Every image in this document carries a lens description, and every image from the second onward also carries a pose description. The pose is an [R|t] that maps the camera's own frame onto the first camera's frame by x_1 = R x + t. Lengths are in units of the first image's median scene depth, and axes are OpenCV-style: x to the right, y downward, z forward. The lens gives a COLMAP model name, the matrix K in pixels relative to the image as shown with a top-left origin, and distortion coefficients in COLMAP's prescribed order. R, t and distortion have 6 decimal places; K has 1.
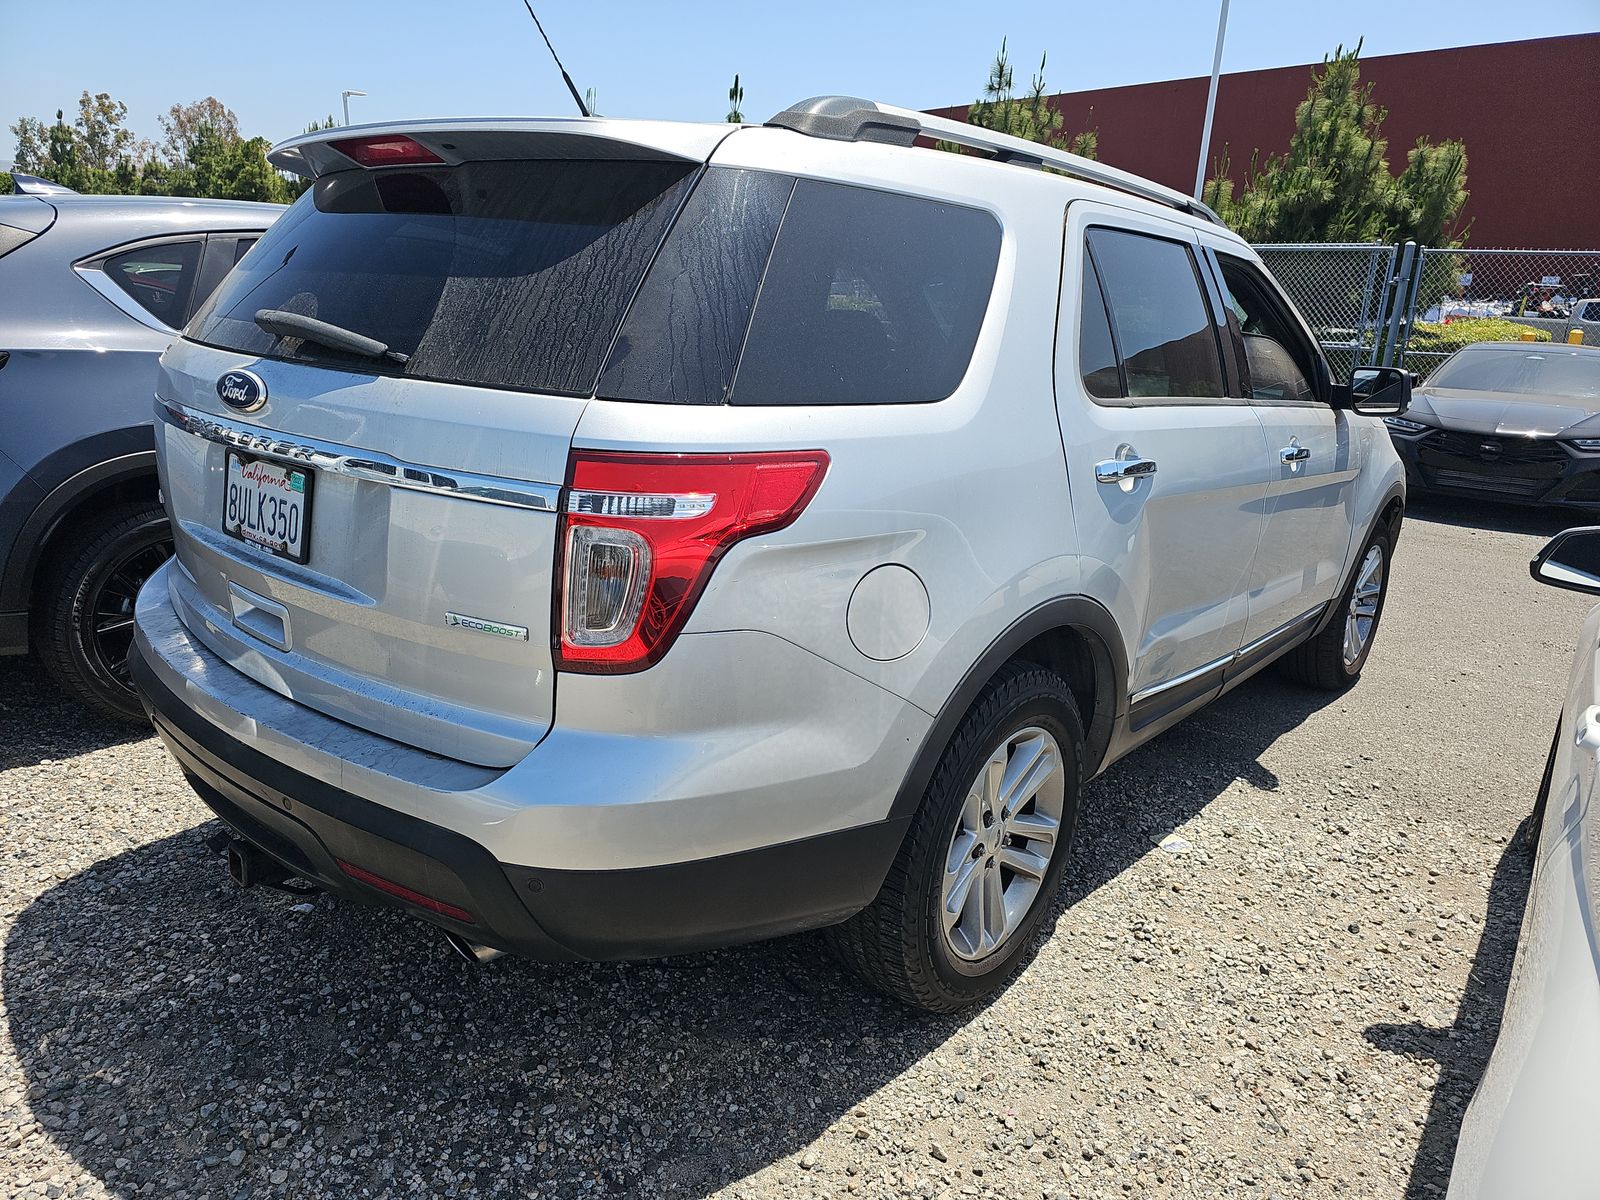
lens RADIAL K [[1054.8, 0, 788.2], [0, 1054.8, 605.2], [0, 0, 1]] dist [0.065564, -0.068917]
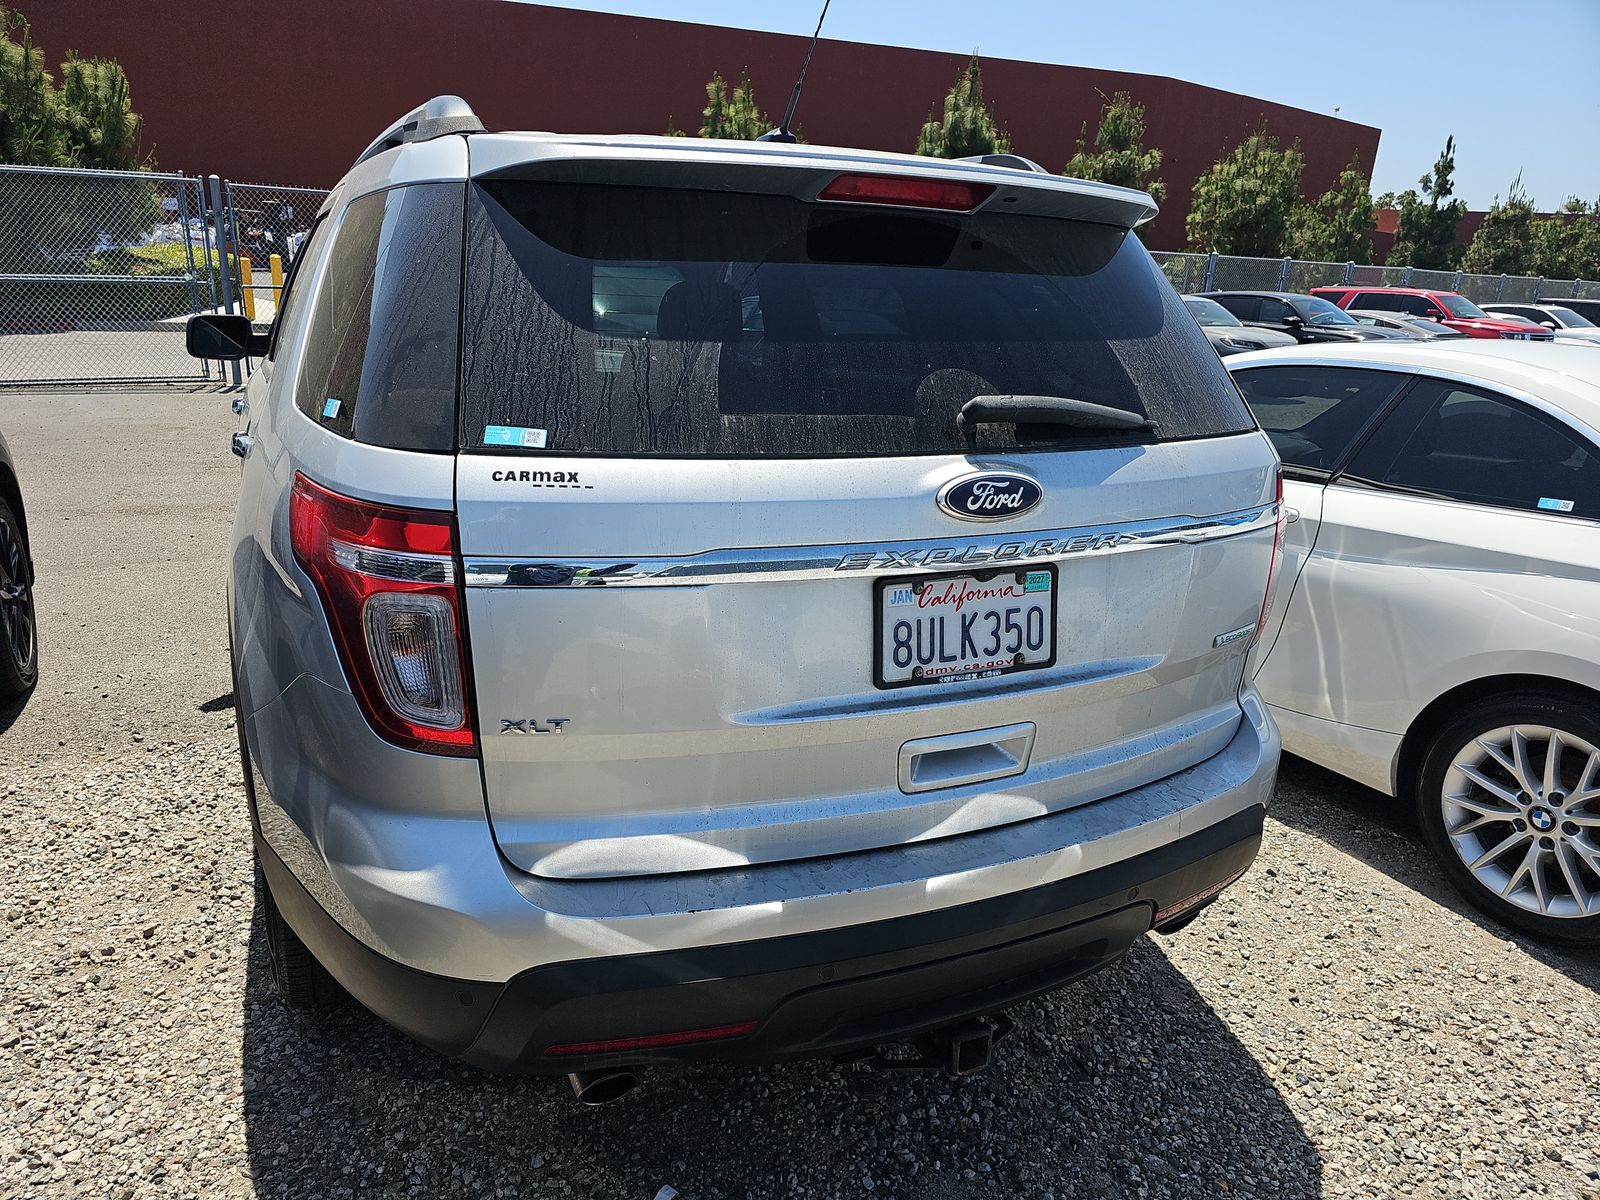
lens RADIAL K [[1054.8, 0, 788.2], [0, 1054.8, 605.2], [0, 0, 1]] dist [0.065564, -0.068917]
pose [[0.403974, -0.295628, 0.865684, -1.230018], [0.230918, 0.948648, 0.216201, -0.314077], [-0.885145, 0.112562, 0.451495, 0.731182]]
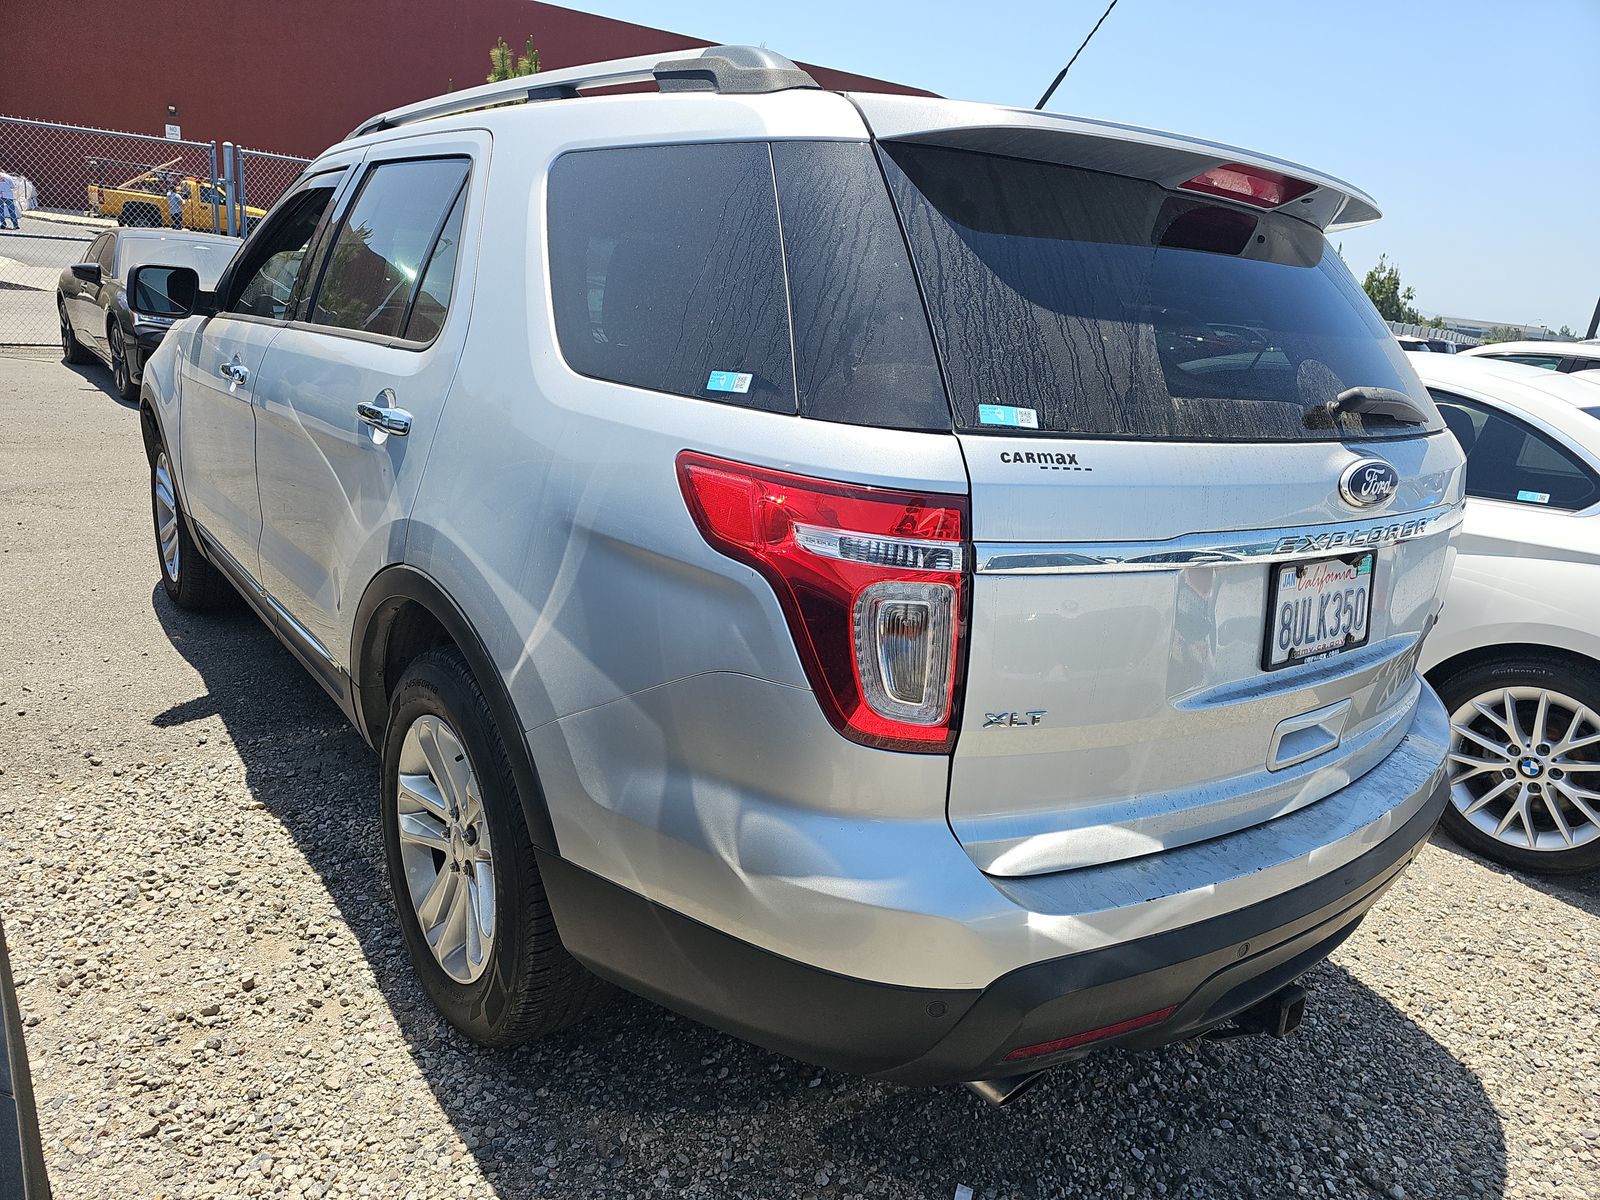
lens RADIAL K [[1053.0, 0, 809.3], [0, 1053.0, 602.0], [0, 0, 1]] dist [0.062209, -0.068807]
pose [[0.184021, -0.306644, 0.933866, -1.343092], [0.187131, 0.943644, 0.272980, -0.403982], [-0.964945, 0.124521, 0.231033, 1.173484]]
